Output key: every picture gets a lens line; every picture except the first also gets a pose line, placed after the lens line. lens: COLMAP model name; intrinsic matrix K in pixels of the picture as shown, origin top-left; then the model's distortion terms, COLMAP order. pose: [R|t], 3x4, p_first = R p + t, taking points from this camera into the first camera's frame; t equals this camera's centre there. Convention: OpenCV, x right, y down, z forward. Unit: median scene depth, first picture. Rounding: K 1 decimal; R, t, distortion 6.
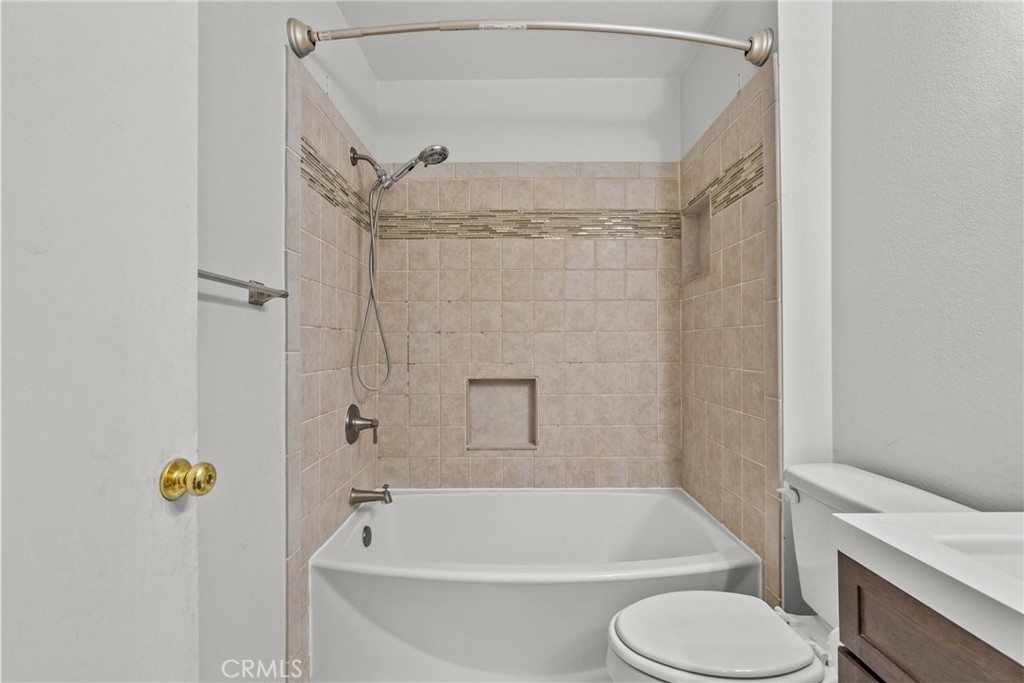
lens RADIAL K [[469.0, 0, 514.9], [0, 469.0, 341.8], [0, 0, 1]] dist [-0.013009, 0.004559]
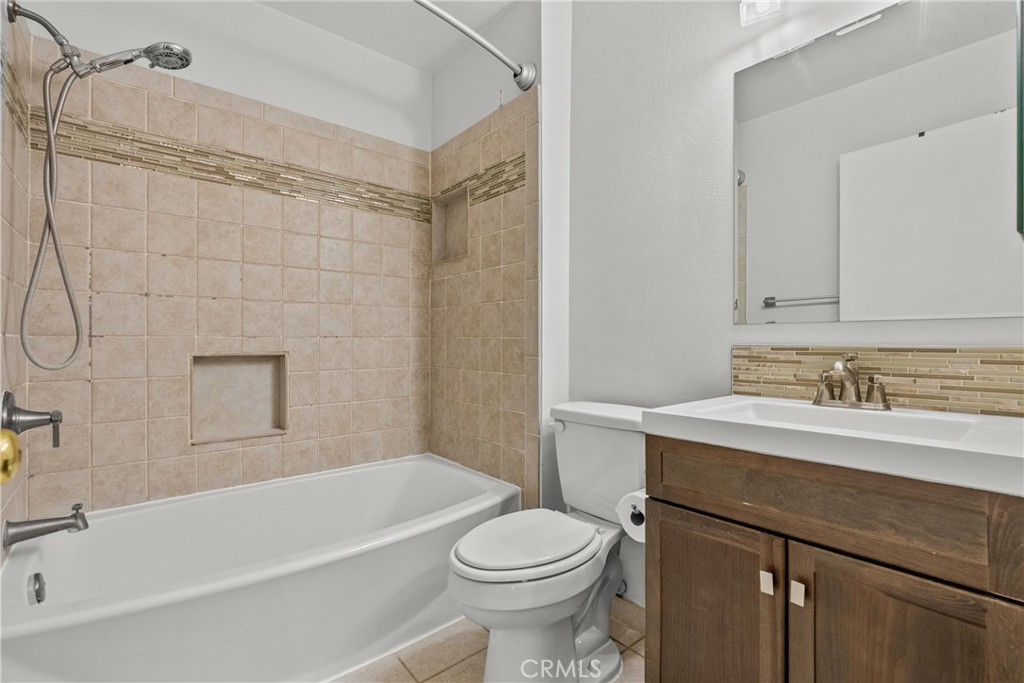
lens RADIAL K [[469.0, 0, 515.0], [0, 469.0, 344.0], [0, 0, 1]] dist [-0.013009, 0.004559]
pose [[0.754973, 0.002385, 0.655751, -0.209503], [-0.006308, 0.999974, 0.003627, 0.053634], [-0.655725, -0.006875, 0.754968, 0.049817]]
